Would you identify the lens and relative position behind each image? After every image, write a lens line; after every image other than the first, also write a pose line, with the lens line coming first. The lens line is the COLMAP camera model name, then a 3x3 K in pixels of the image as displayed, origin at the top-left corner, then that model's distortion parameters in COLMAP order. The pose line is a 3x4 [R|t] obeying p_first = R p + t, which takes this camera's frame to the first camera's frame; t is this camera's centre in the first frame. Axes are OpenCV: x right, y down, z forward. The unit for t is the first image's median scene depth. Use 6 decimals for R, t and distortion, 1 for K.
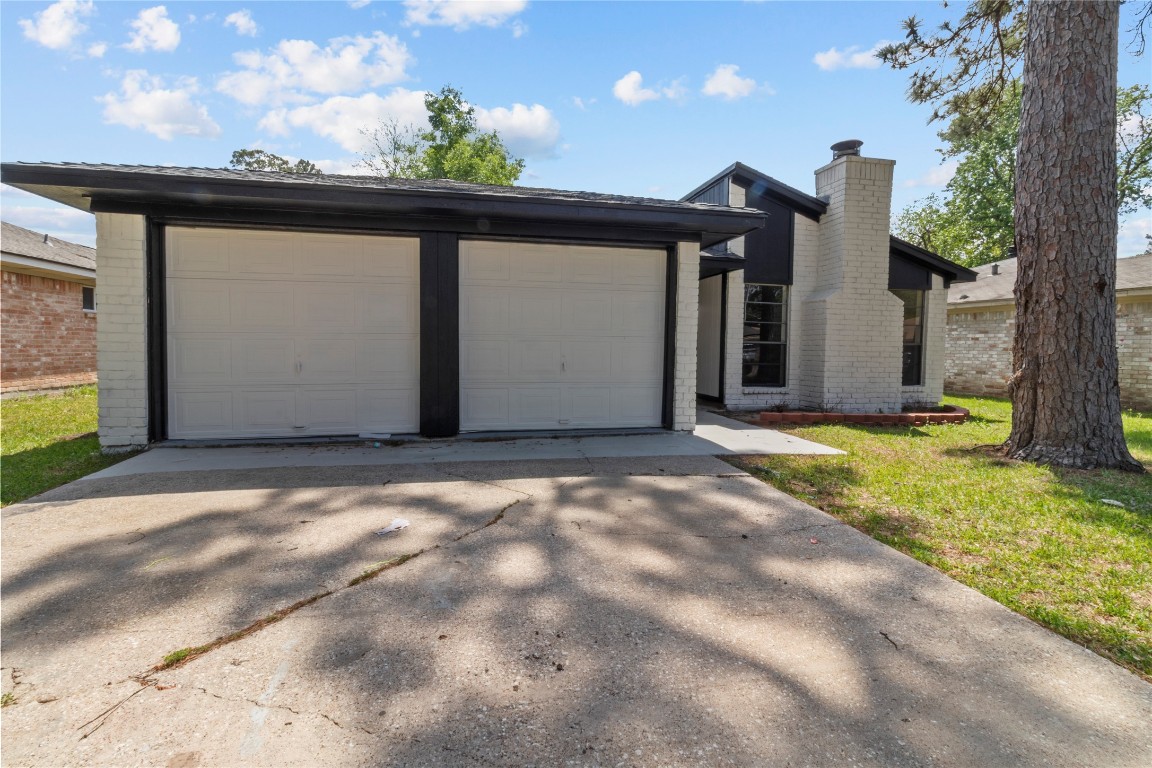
lens RADIAL K [[539.0, 0, 573.3], [0, 539.0, 364.9], [0, 0, 1]] dist [0.004357, 0.001089]
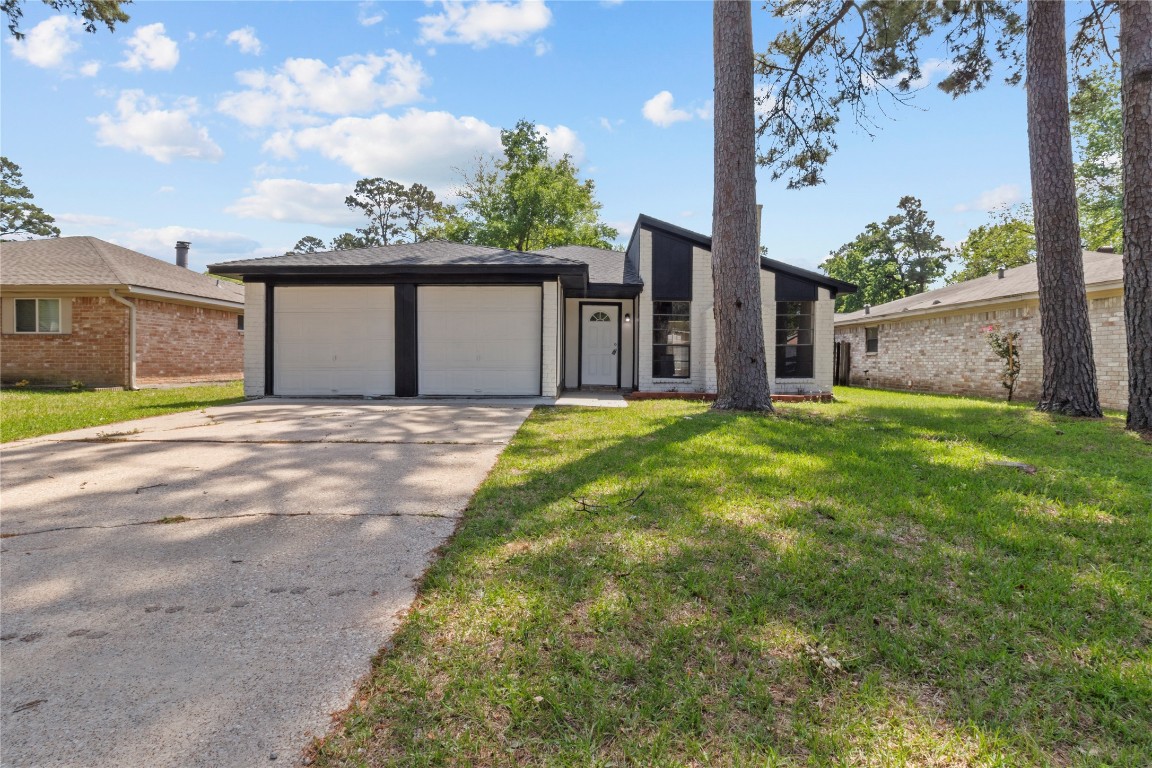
lens RADIAL K [[610.8, 0, 573.1], [0, 610.8, 365.4], [0, 0, 1]] dist [-0.001065, -0.000440]
pose [[0.973551, -0.006062, -0.228388, 0.463284], [-0.001036, 0.999520, -0.030949, 0.056740], [0.228466, 0.030367, 0.973078, -0.517857]]
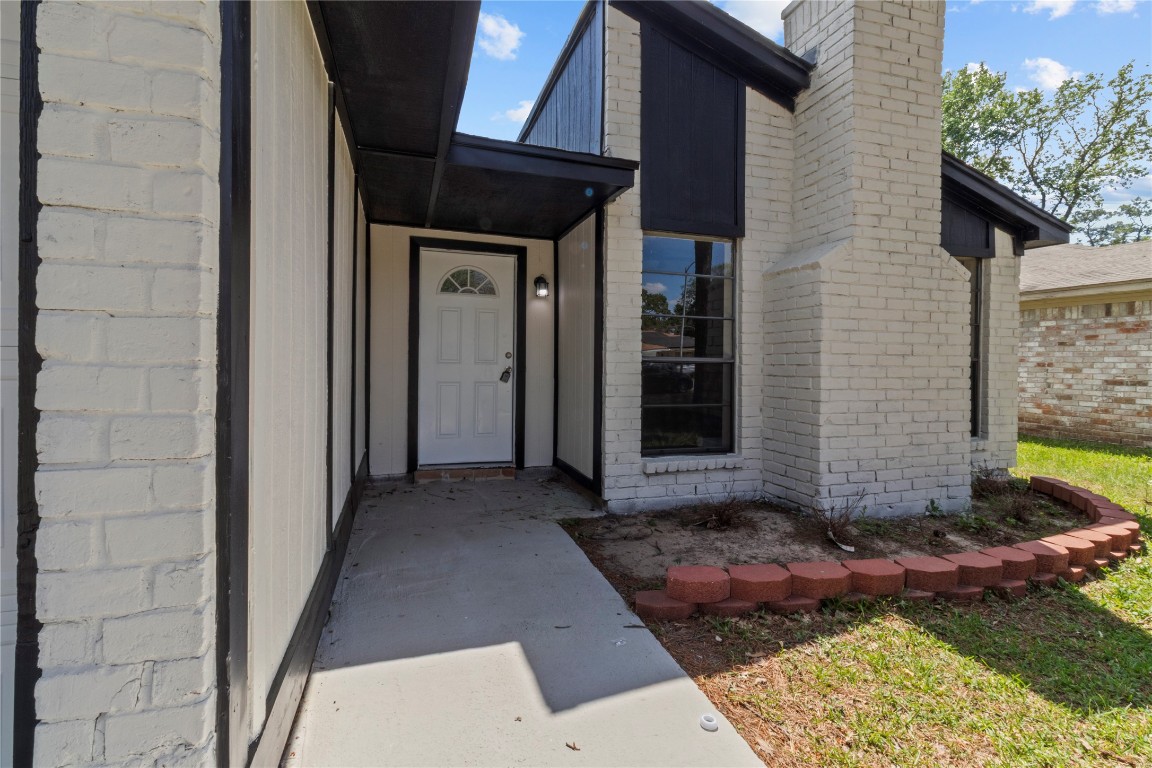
lens RADIAL K [[539.0, 0, 577.6], [0, 539.0, 361.2], [0, 0, 1]] dist [0.004357, 0.001089]
pose [[0.994749, -0.008418, 0.102002, 0.211652], [0.011761, 0.999412, -0.032214, -0.026153], [-0.101671, 0.033245, 0.994262, 0.547842]]
